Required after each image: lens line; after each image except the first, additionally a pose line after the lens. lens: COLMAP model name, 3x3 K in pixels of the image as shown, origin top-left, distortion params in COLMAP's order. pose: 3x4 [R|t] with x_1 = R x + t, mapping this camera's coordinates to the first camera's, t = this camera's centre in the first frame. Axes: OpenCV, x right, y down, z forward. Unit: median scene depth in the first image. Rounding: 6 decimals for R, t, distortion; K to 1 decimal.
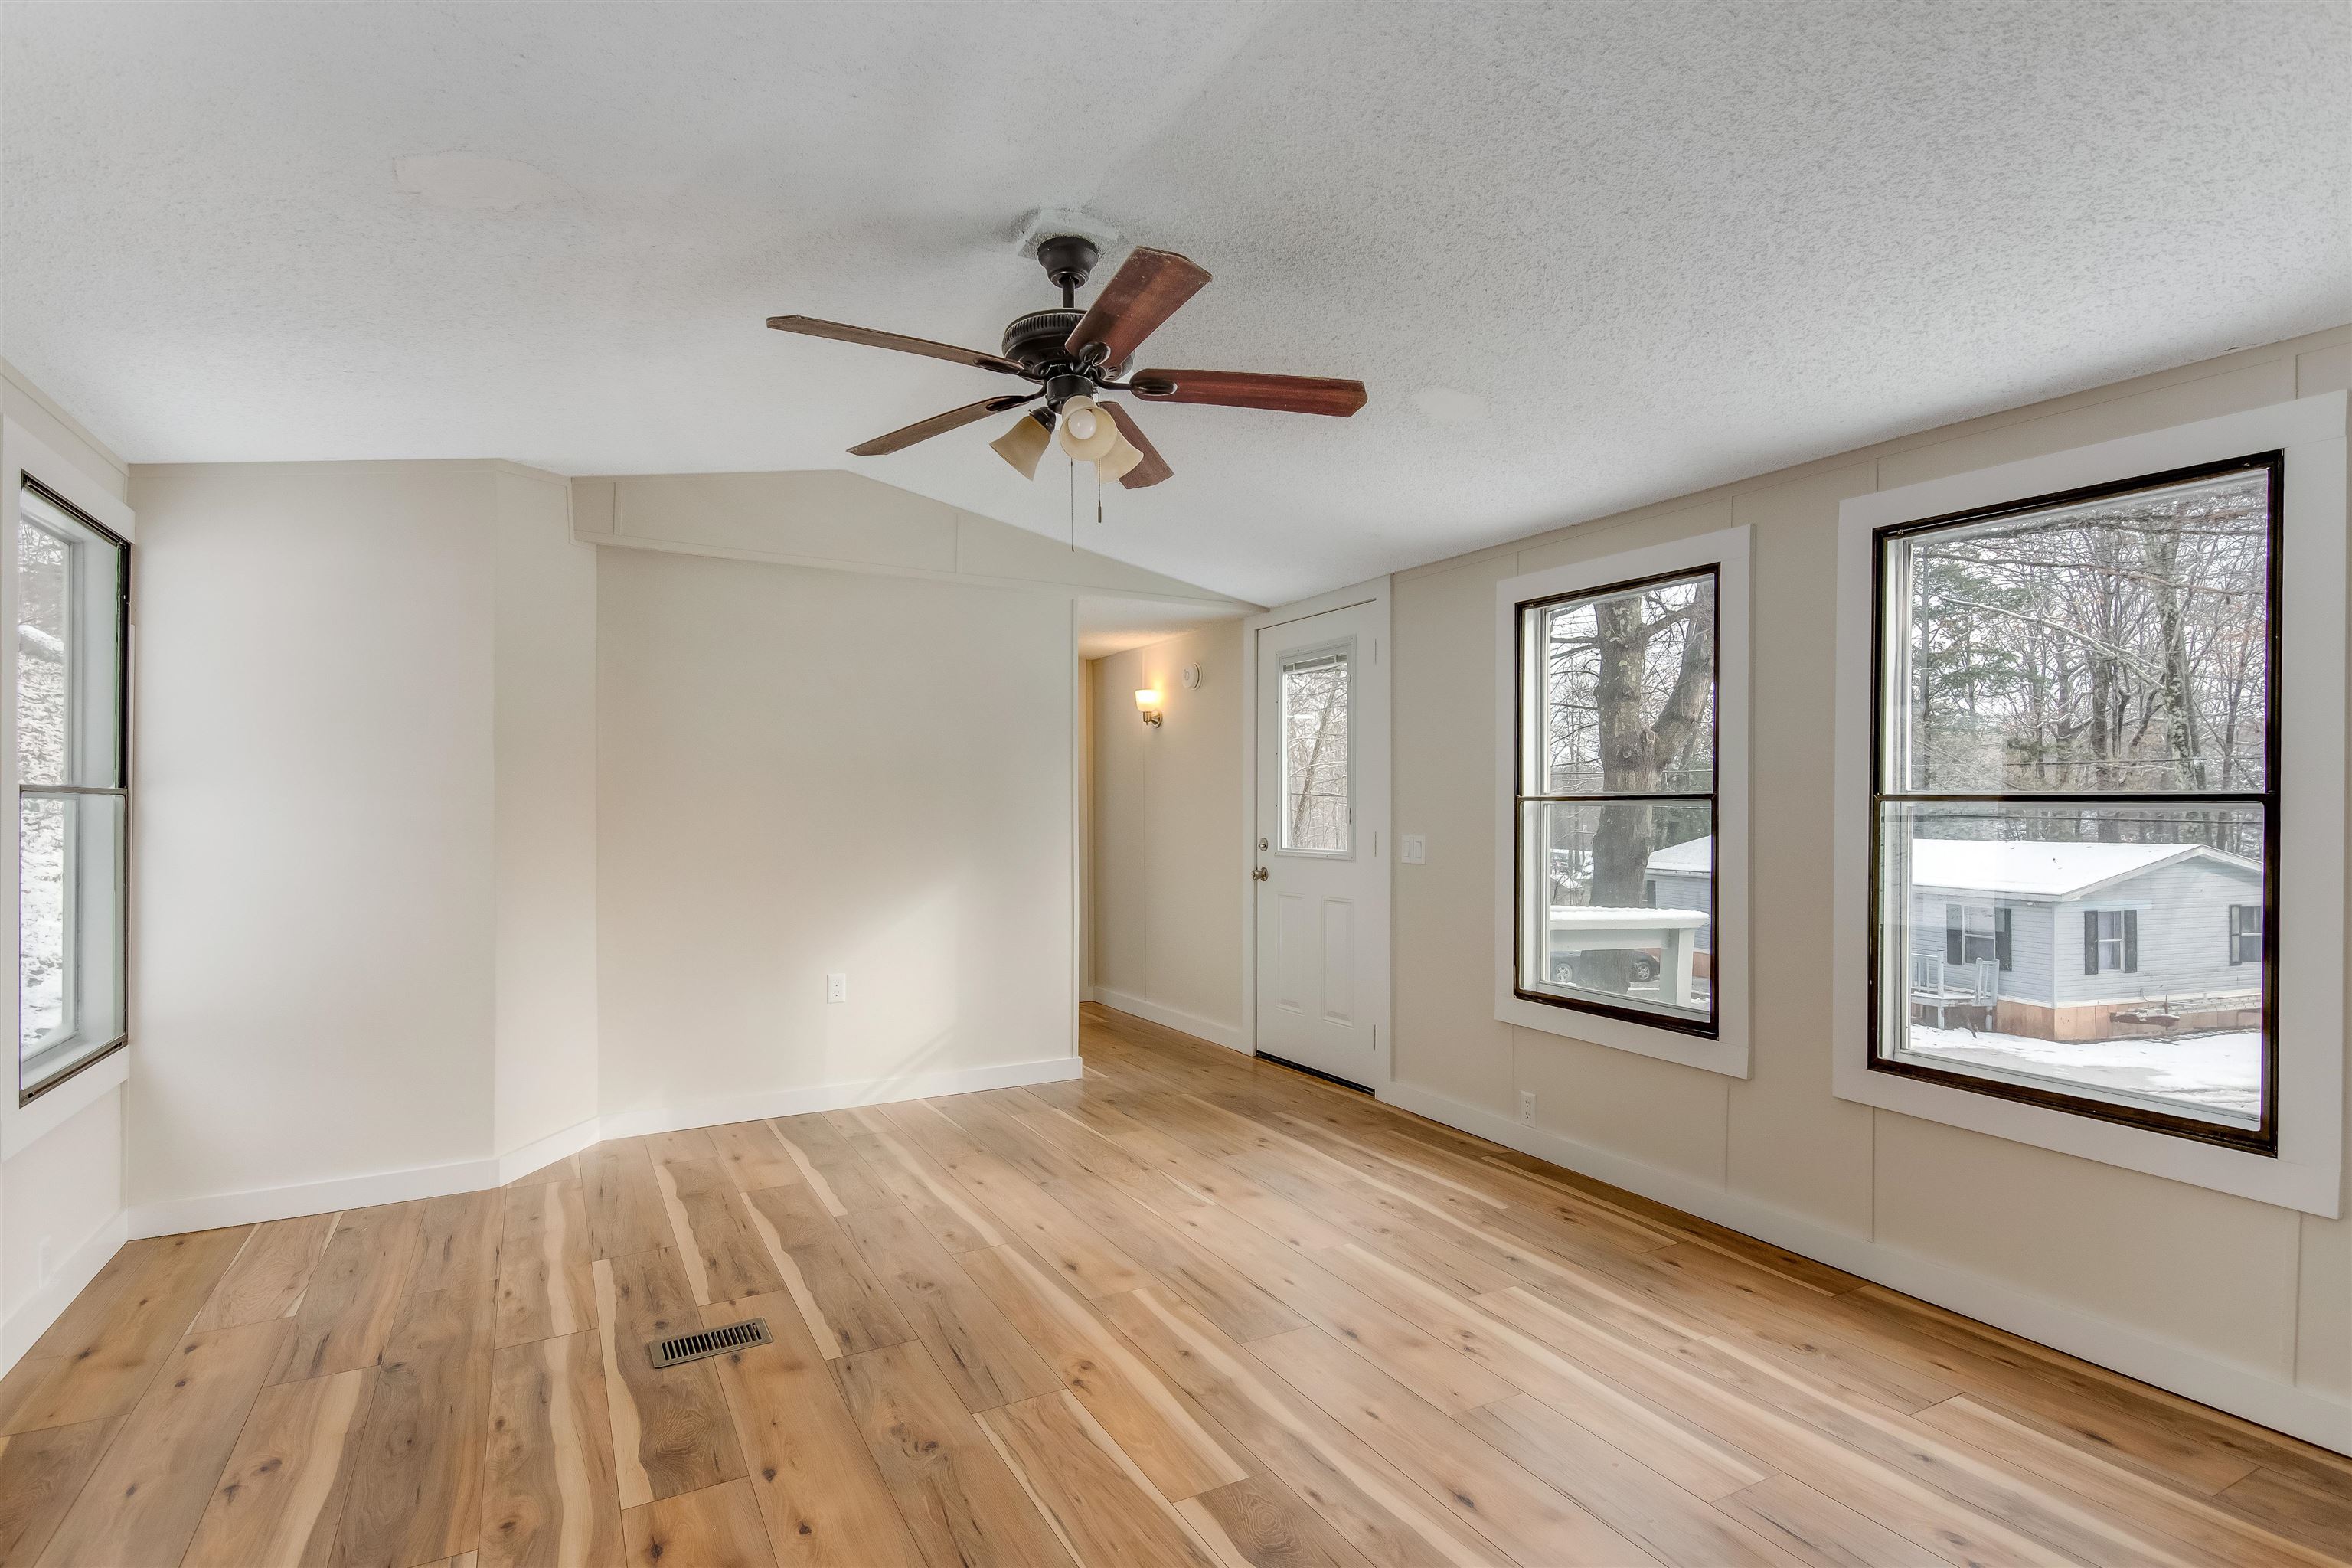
lens RADIAL K [[1147.4, 0, 1171.8], [0, 1147.4, 808.9], [0, 0, 1]] dist [0.034697, -0.023426]
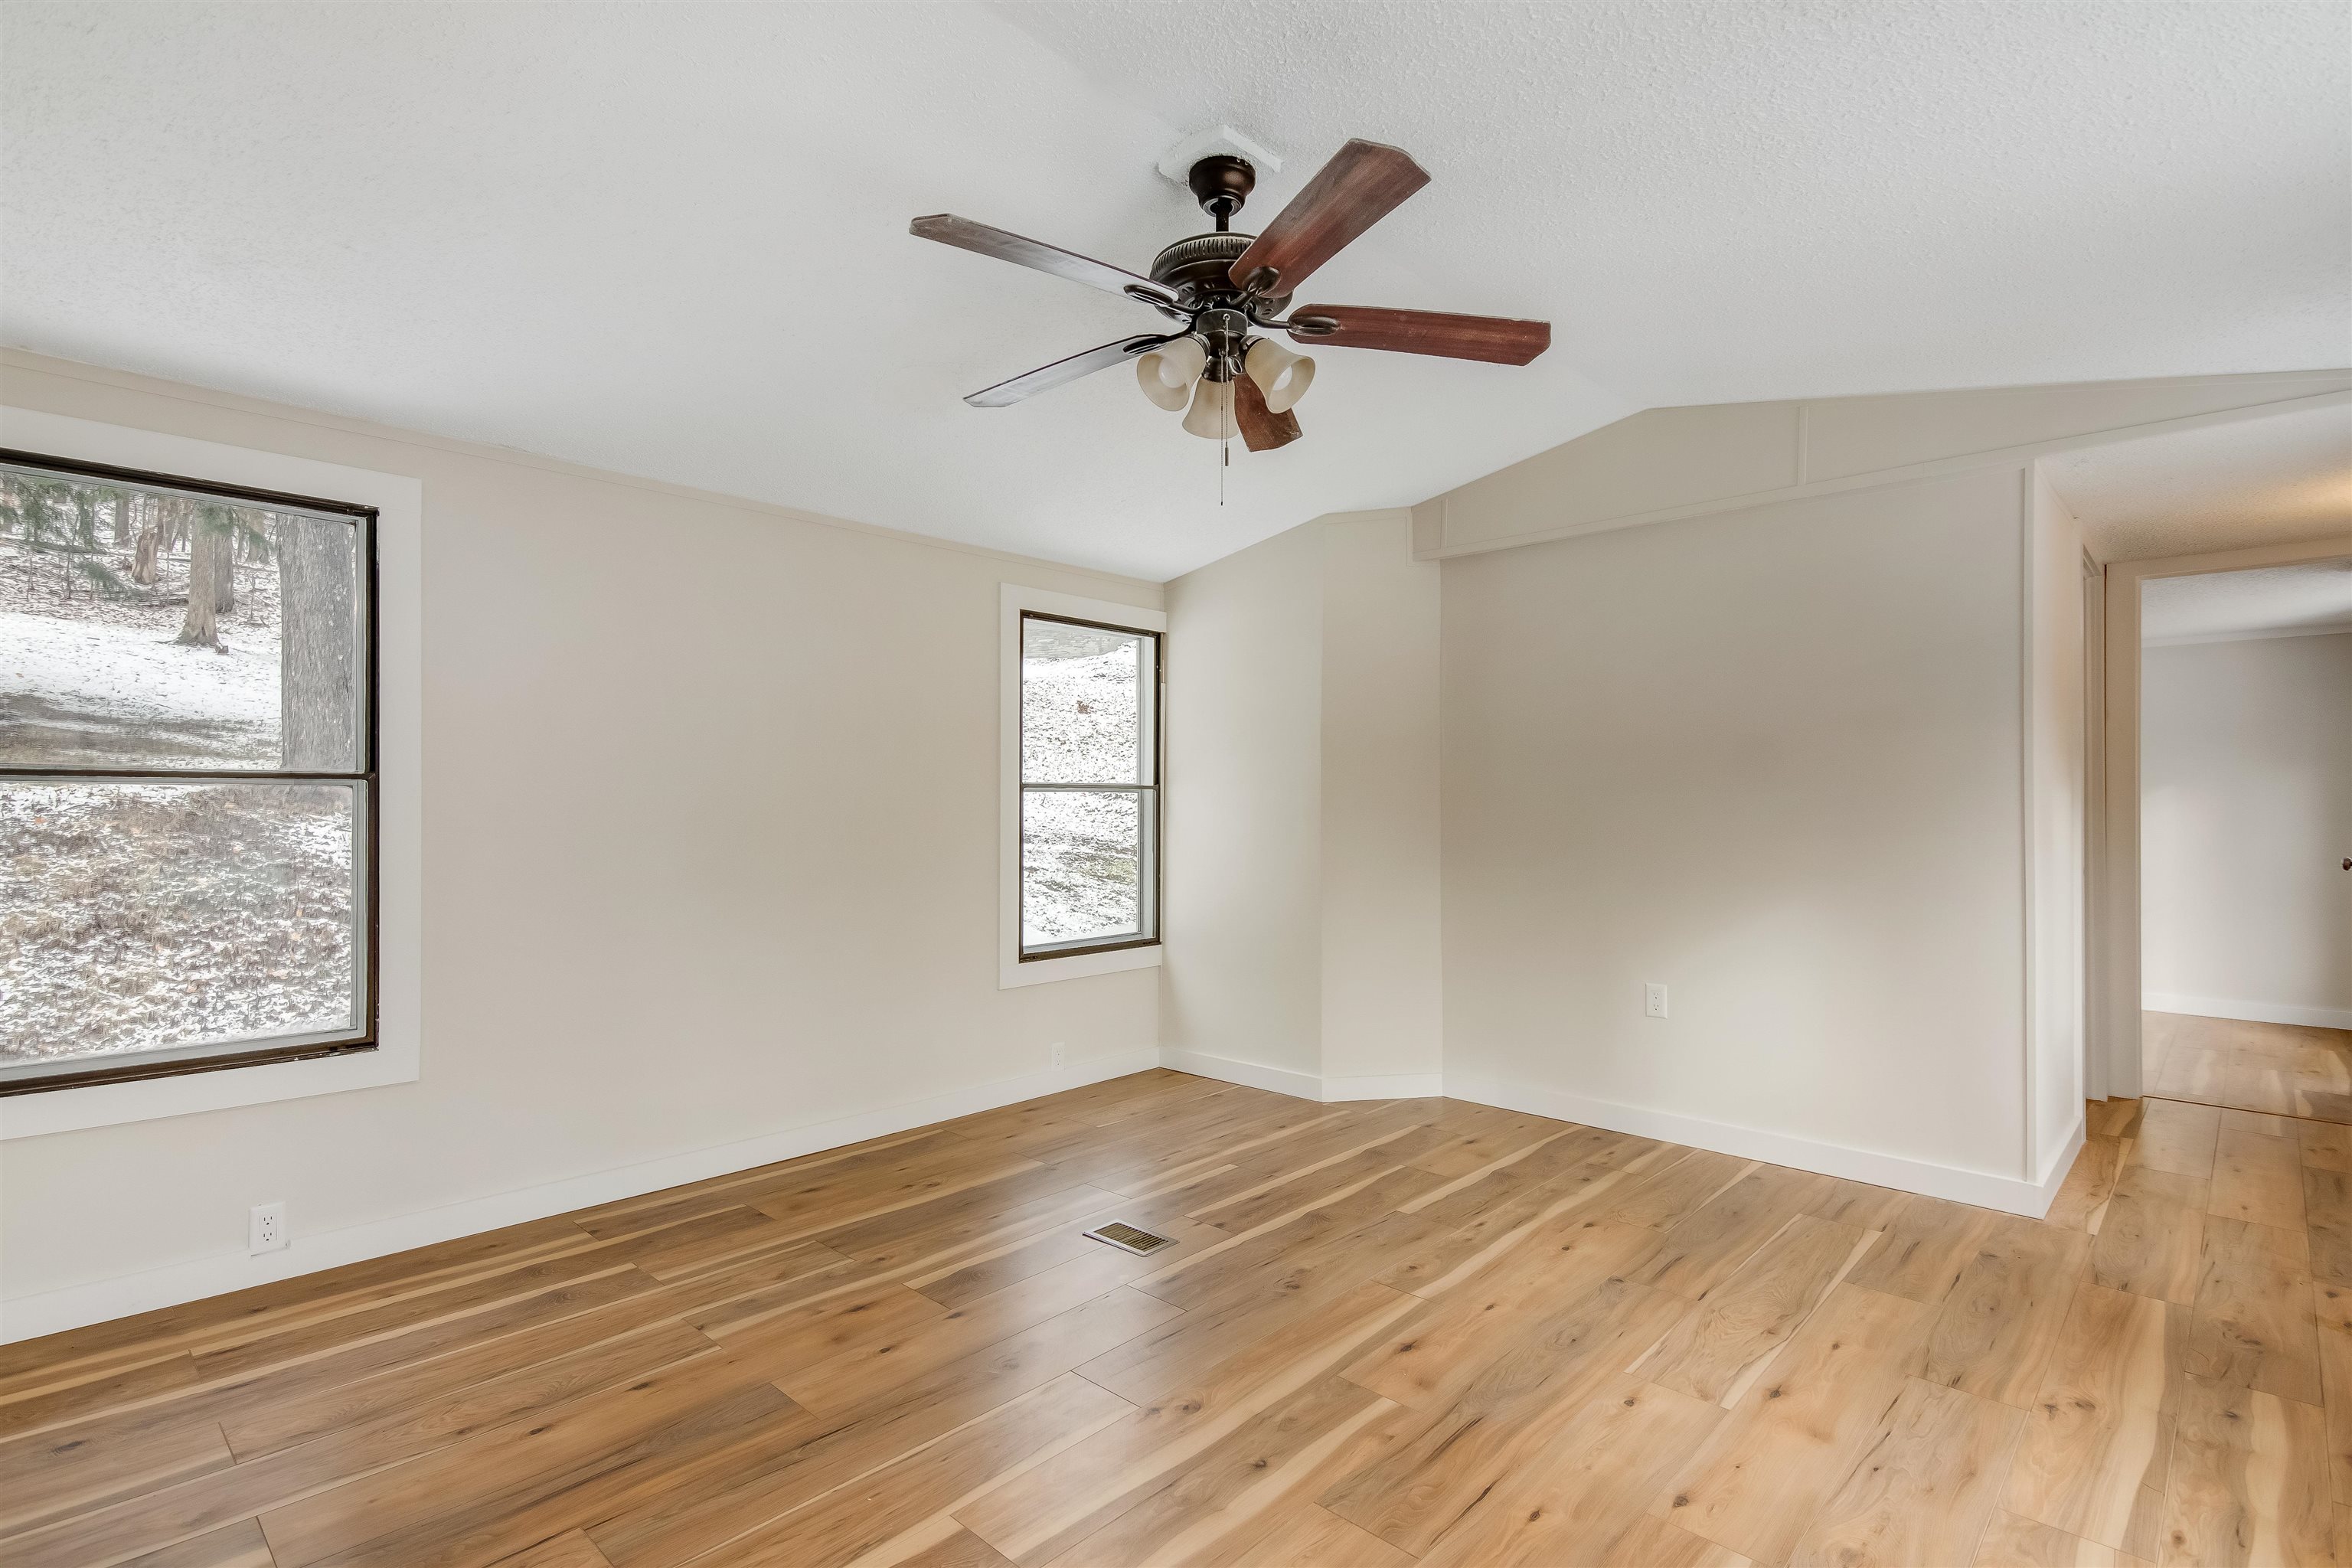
lens RADIAL K [[1115.0, 0, 1170.0], [0, 1115.0, 793.7], [0, 0, 1]] dist [0.053422, -0.030446]
pose [[0.300994, -0.010986, -0.953563, 0.600662], [0.001252, 0.999937, -0.011125, 0.011164], [0.953625, 0.002155, 0.300989, 0.565471]]
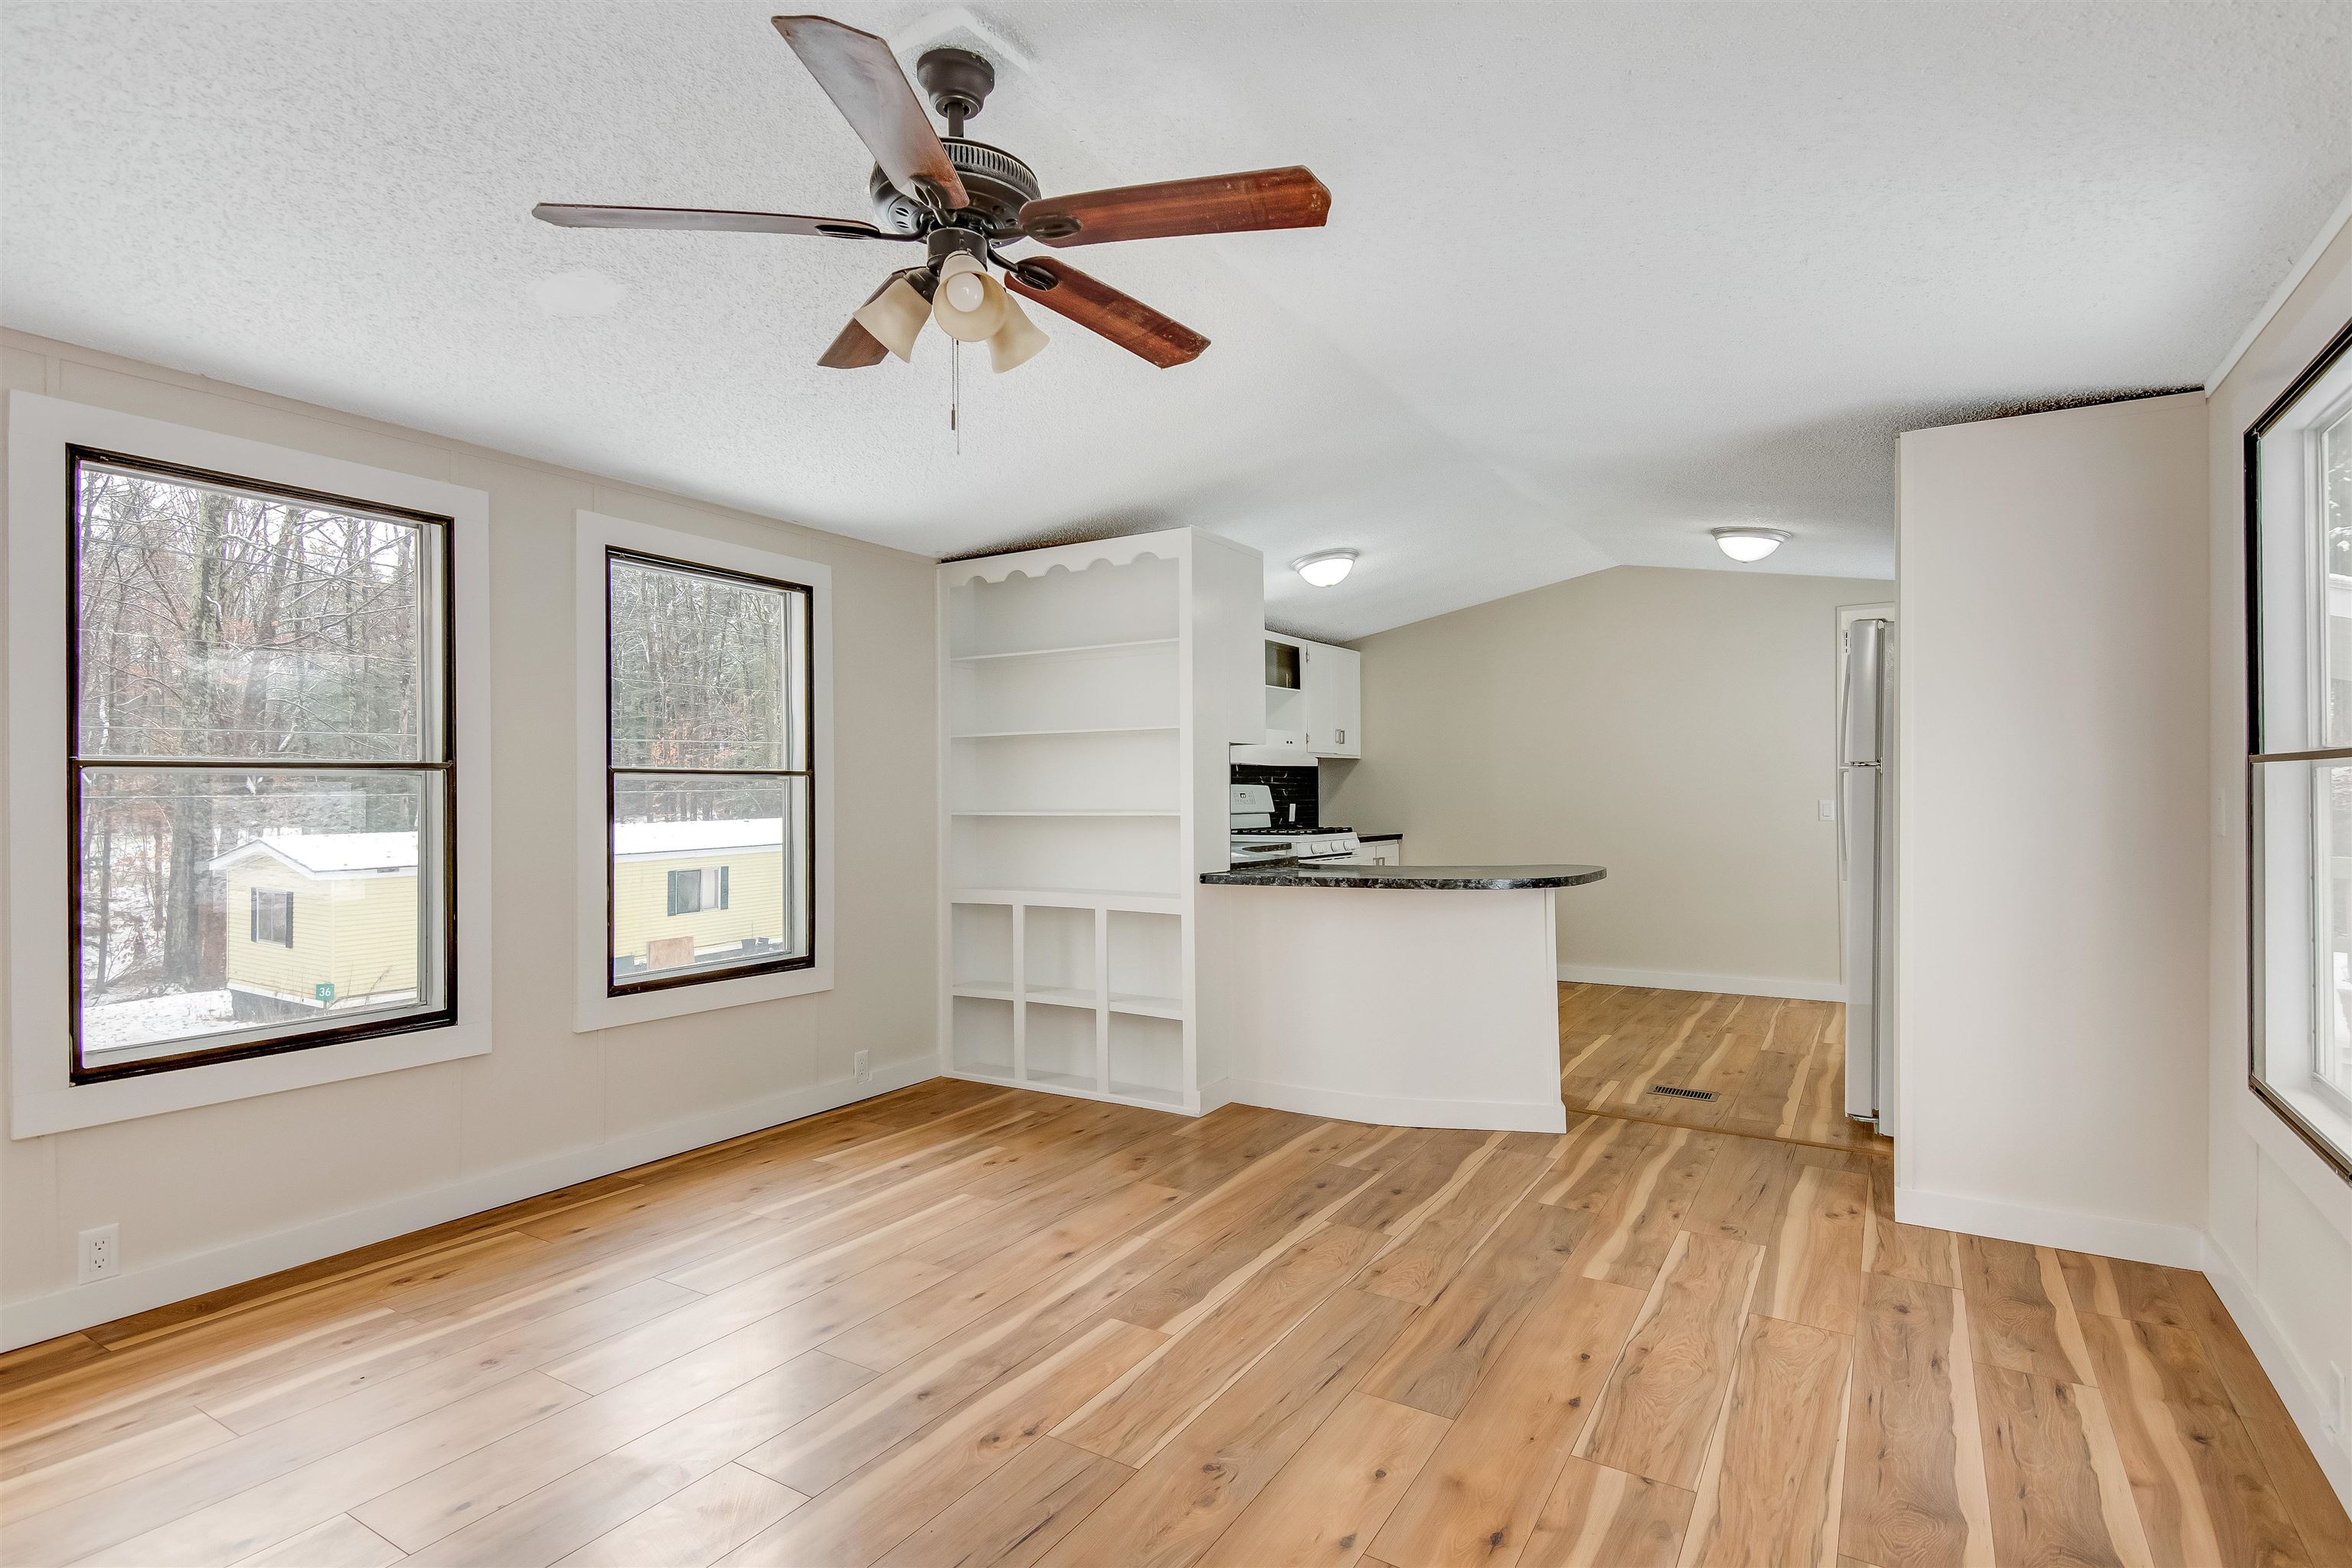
lens RADIAL K [[1163.7, 0, 1186.0], [0, 1163.7, 788.1], [0, 0, 1]] dist [0.018526, -0.013228]
pose [[-0.501521, -0.006800, 0.865119, -0.692905], [-0.000067, 0.999969, 0.007821, -0.000754], [-0.865146, 0.003864, -0.501506, 1.024779]]
